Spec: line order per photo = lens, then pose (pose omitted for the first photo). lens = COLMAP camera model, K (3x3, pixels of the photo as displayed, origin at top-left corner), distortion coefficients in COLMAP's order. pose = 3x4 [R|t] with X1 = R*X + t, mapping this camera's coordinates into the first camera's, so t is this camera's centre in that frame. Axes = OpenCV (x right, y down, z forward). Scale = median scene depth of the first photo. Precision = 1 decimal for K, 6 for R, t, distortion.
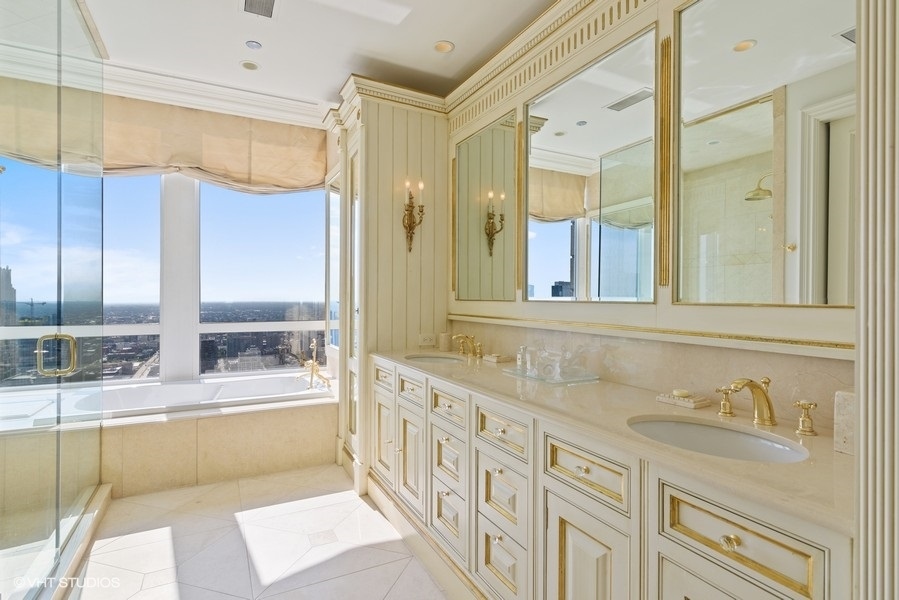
lens RADIAL K [[456.0, 0, 449.3], [0, 456.0, 301.0], [0, 0, 1]] dist [-0.004609, -0.000907]
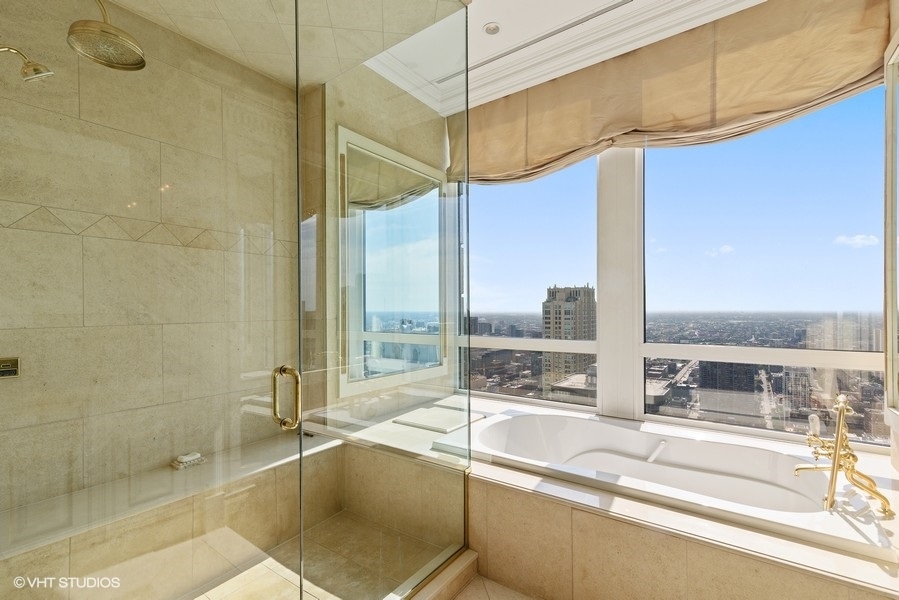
lens RADIAL K [[418.1, 0, 446.9], [0, 418.1, 307.3], [0, 0, 1]] dist [0.014974, 0.001243]
pose [[0.440805, -0.010193, -0.897545, -0.078795], [0.007226, 0.999943, -0.007807, -0.005539], [0.897574, -0.003044, 0.440854, 0.410049]]
